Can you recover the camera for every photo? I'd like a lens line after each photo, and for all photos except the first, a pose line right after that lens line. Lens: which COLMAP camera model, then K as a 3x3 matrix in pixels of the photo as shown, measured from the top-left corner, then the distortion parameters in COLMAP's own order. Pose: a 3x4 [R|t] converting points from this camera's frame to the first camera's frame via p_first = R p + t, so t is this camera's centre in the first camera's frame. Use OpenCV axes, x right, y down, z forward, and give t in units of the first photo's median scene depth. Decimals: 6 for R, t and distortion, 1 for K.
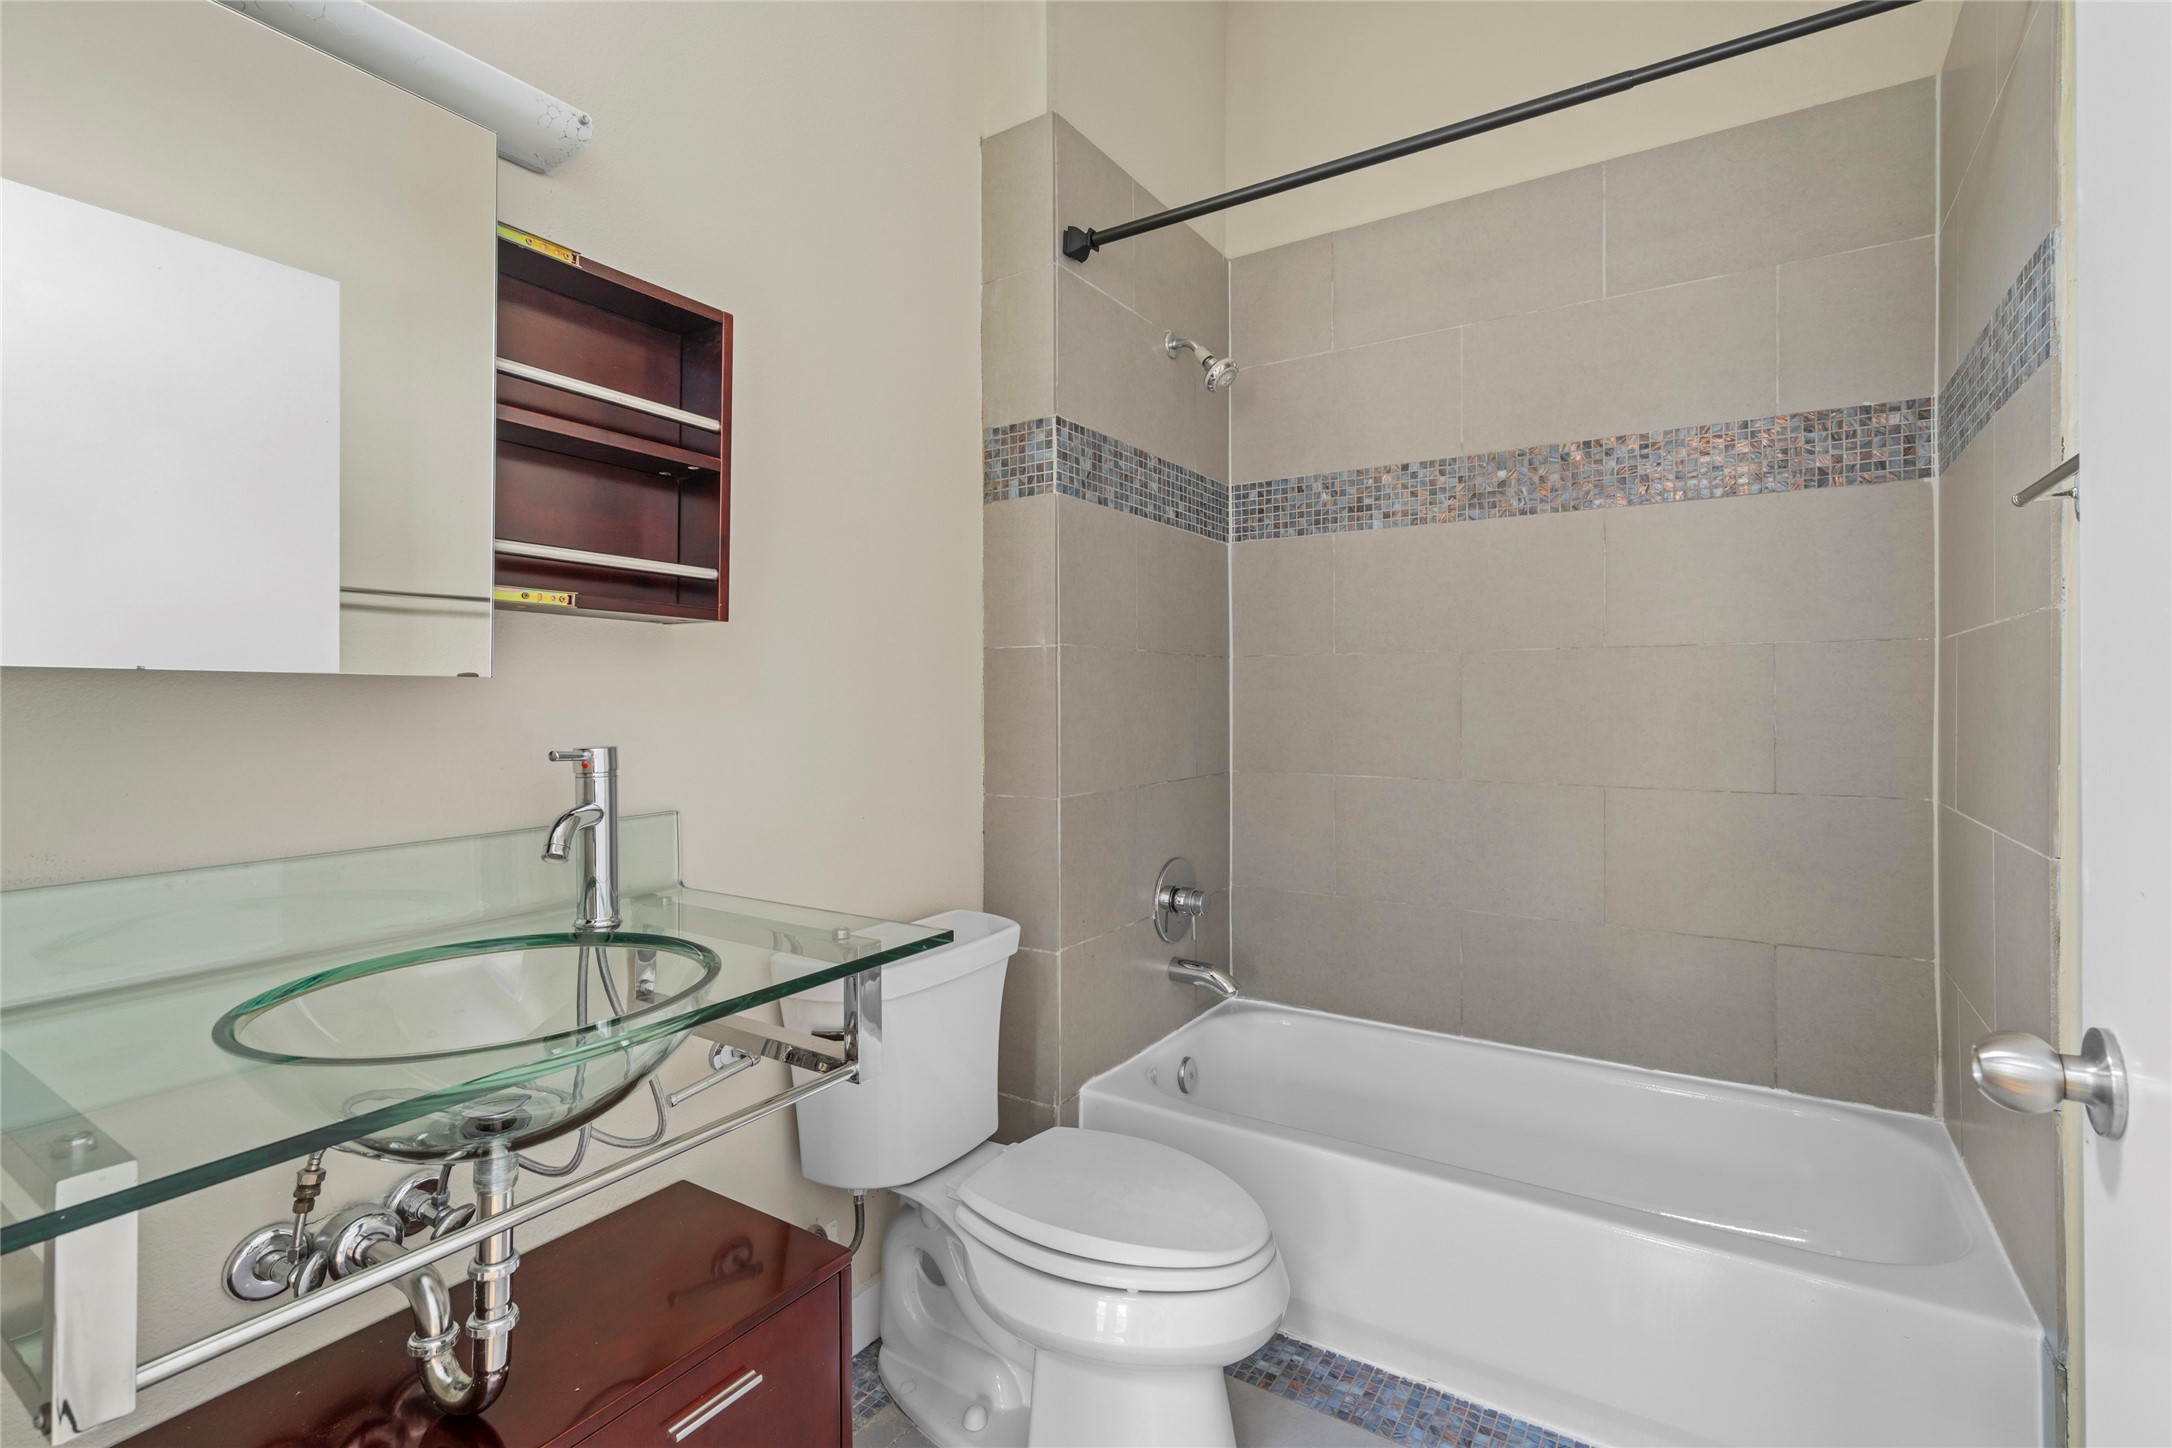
lens RADIAL K [[1005.9, 0, 1087.0], [0, 1005.9, 705.2], [0, 0, 1]] dist [-0.008699, 0.004425]
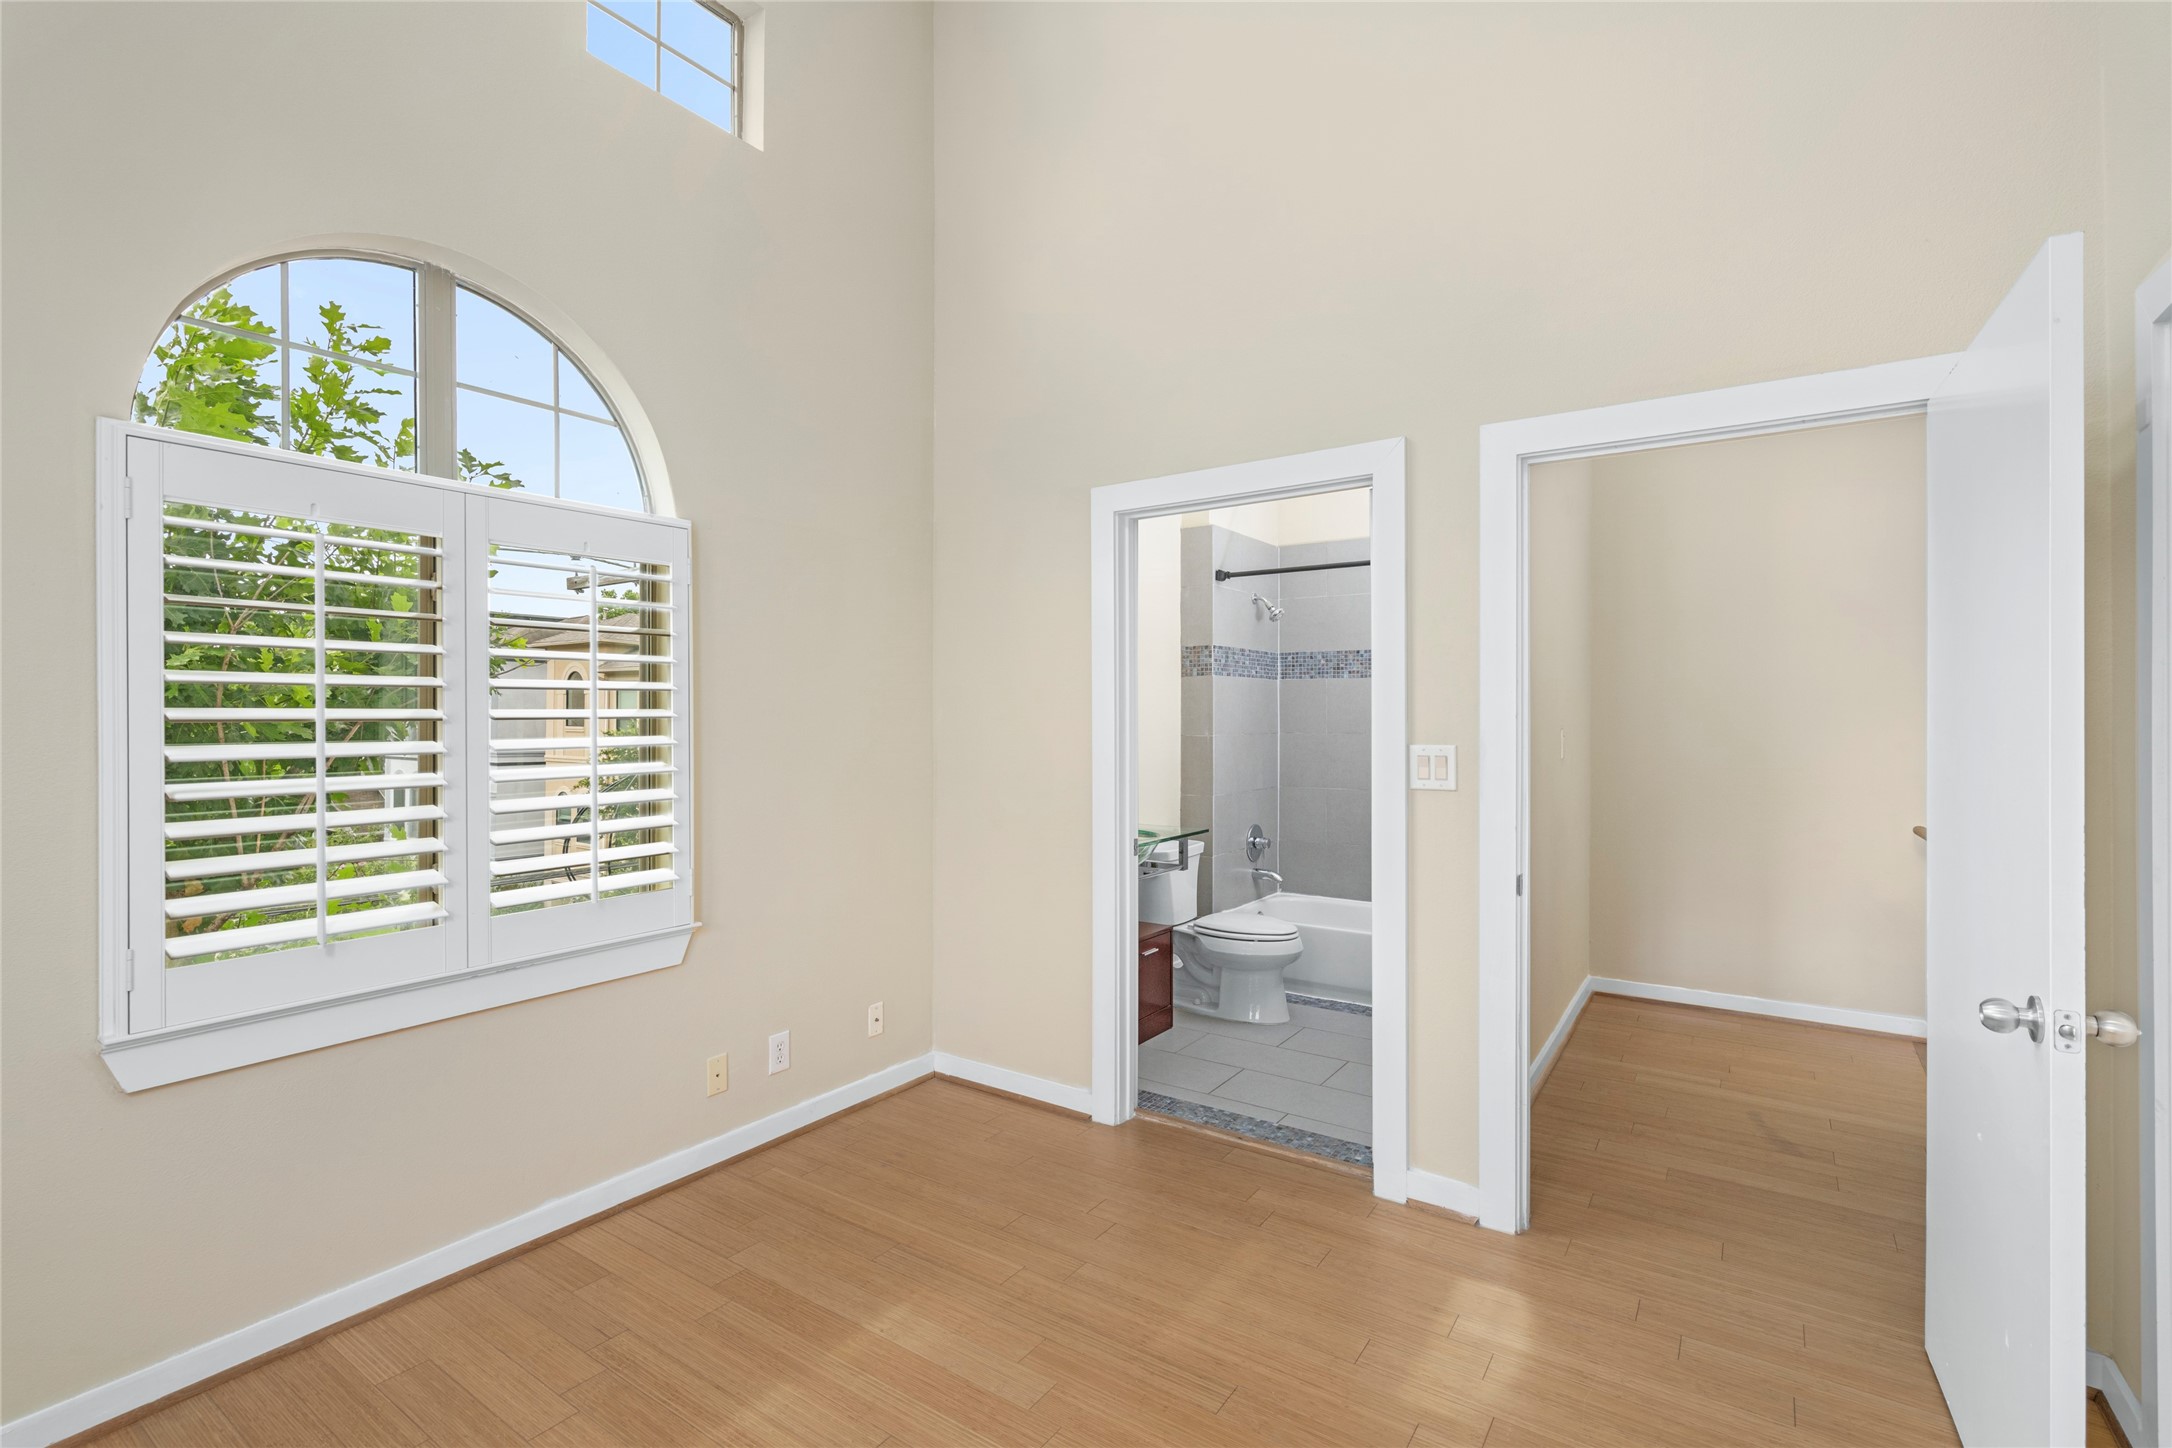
lens RADIAL K [[1005.9, 0, 1090.5], [0, 1005.9, 727.0], [0, 0, 1]] dist [-0.008699, 0.004425]
pose [[0.999792, 0.005667, -0.019582, -0.247460], [-0.005580, 0.999974, 0.004492, -0.077922], [0.019607, -0.004382, 0.999798, -1.319333]]
